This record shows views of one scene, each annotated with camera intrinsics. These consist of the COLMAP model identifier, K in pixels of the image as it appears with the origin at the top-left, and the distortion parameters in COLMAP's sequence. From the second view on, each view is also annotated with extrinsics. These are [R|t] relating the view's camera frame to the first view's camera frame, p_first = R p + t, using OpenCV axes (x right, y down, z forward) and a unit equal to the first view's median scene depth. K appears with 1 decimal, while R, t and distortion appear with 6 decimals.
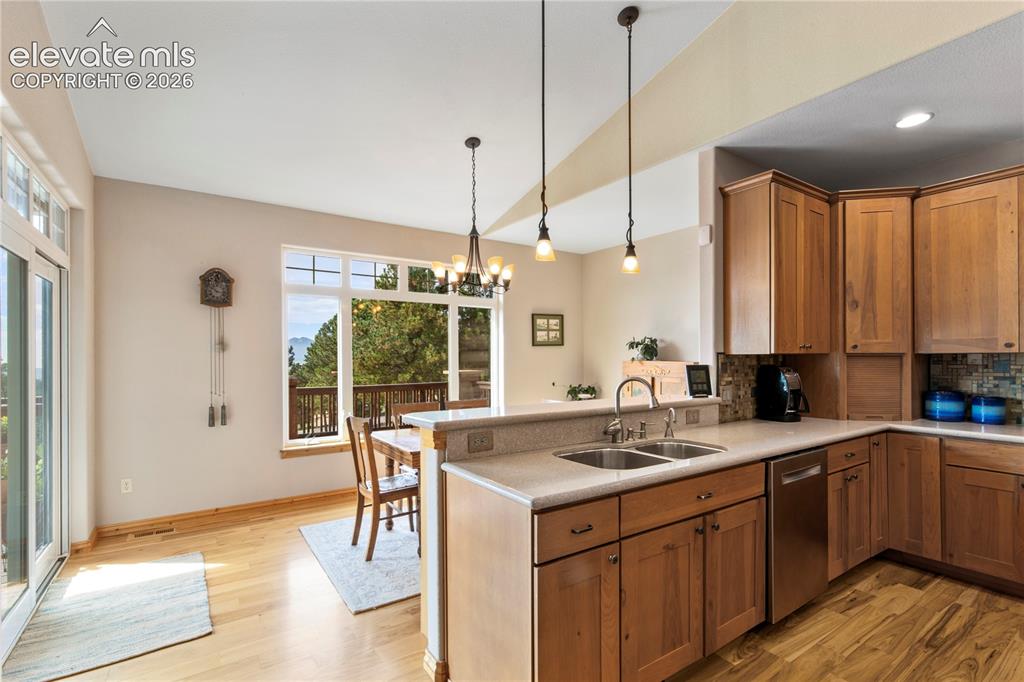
lens RADIAL K [[476.1, 0, 512.6], [0, 476.1, 359.0], [0, 0, 1]] dist [0.003555, 0.000633]
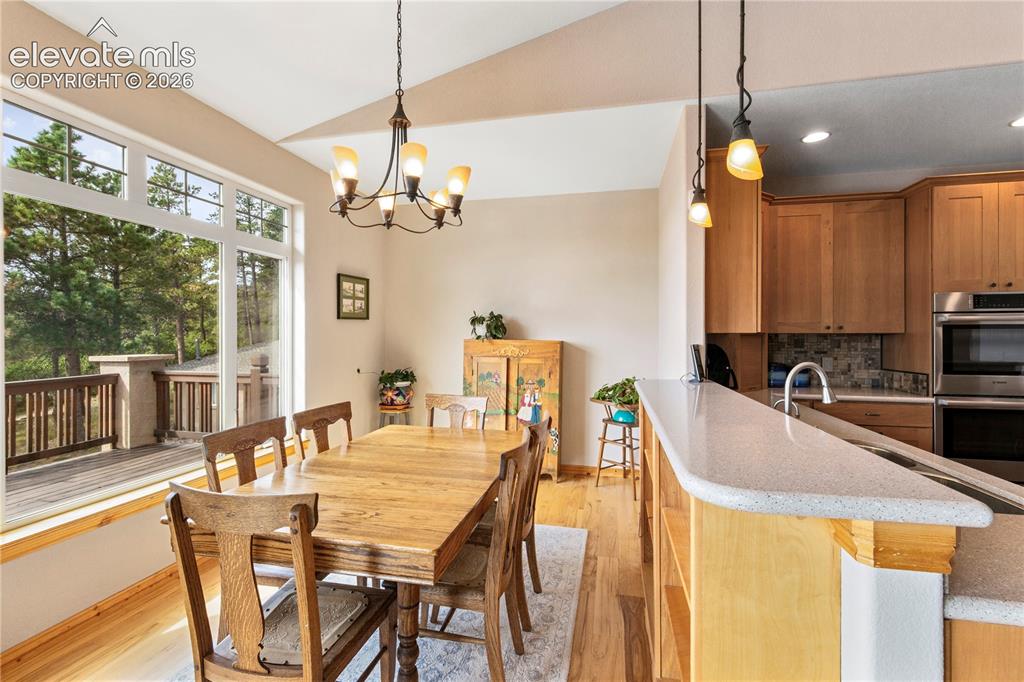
lens RADIAL K [[446.8, 0, 507.2], [0, 446.8, 334.2], [0, 0, 1]] dist [0.003636, -0.001085]
pose [[0.733438, 0.005473, 0.679735, -0.414934], [-0.001990, 0.999981, -0.005905, -0.001531], [-0.679754, 0.002978, 0.733434, 0.613695]]
